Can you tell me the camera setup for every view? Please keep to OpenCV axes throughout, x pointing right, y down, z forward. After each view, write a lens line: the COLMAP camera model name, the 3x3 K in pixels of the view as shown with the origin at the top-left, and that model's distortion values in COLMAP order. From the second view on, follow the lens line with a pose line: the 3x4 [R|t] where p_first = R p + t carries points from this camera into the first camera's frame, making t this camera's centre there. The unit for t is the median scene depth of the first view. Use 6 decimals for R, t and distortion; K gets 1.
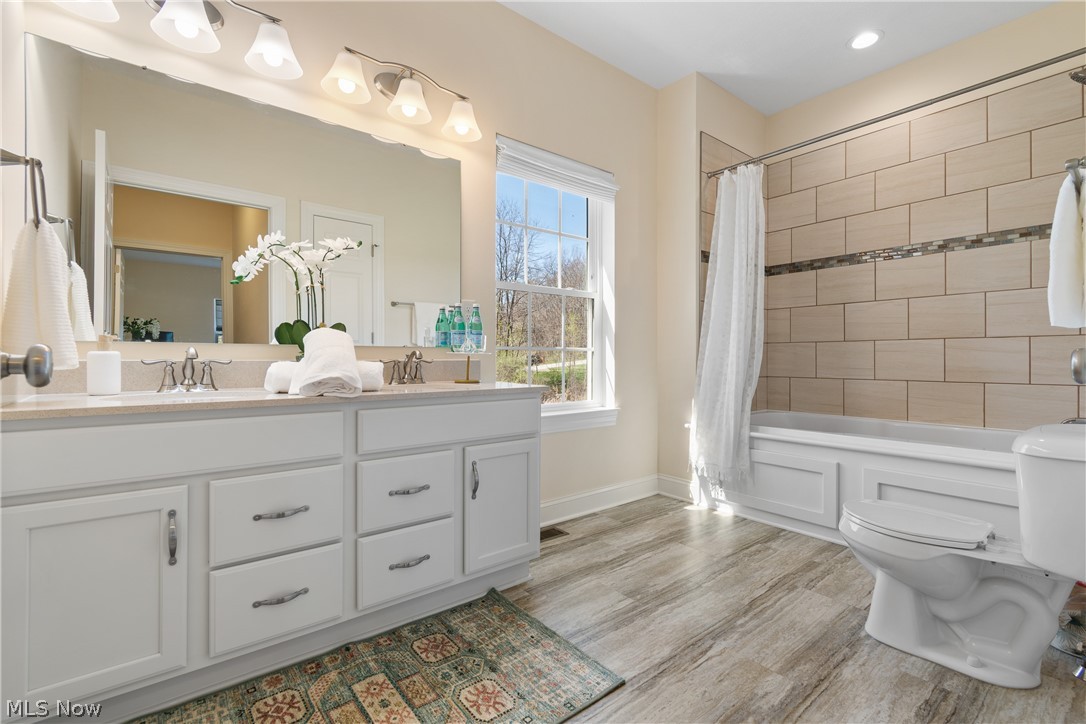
lens RADIAL K [[481.9, 0, 547.0], [0, 481.9, 361.7], [0, 0, 1]] dist [0.004609, -0.002772]
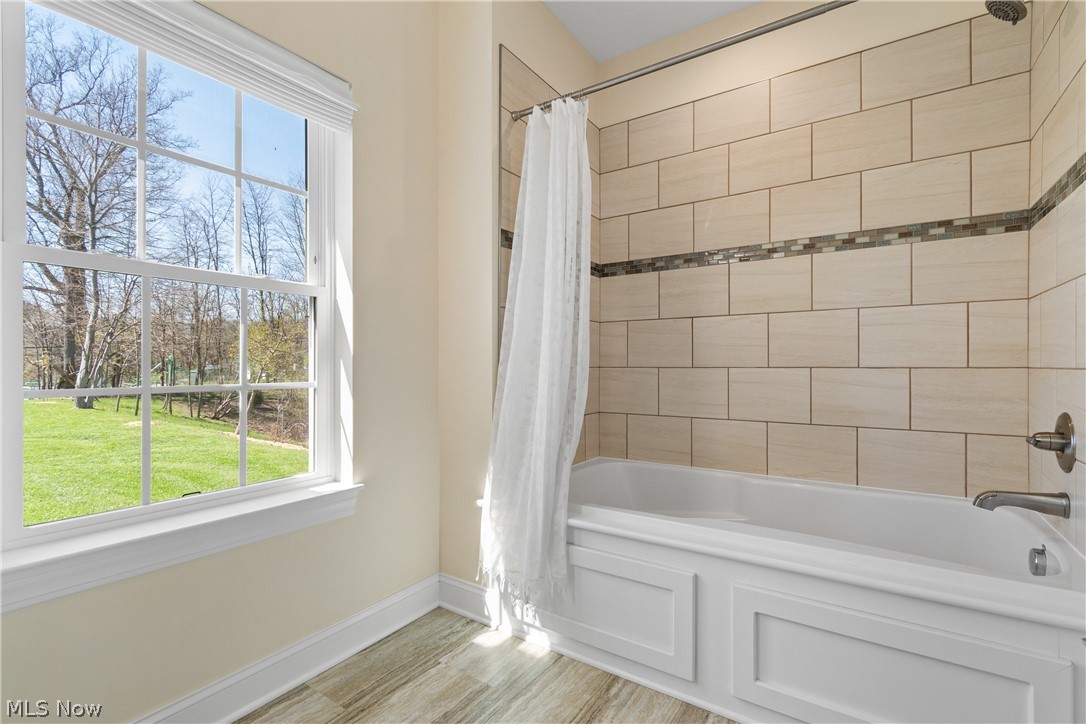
lens RADIAL K [[481.9, 0, 543.2], [0, 481.9, 363.4], [0, 0, 1]] dist [0.004609, -0.002772]
pose [[0.958935, 0.003192, 0.283608, 0.198559], [-0.000414, 0.999951, -0.009855, -0.045929], [-0.283626, 0.009333, 0.958890, 0.380385]]
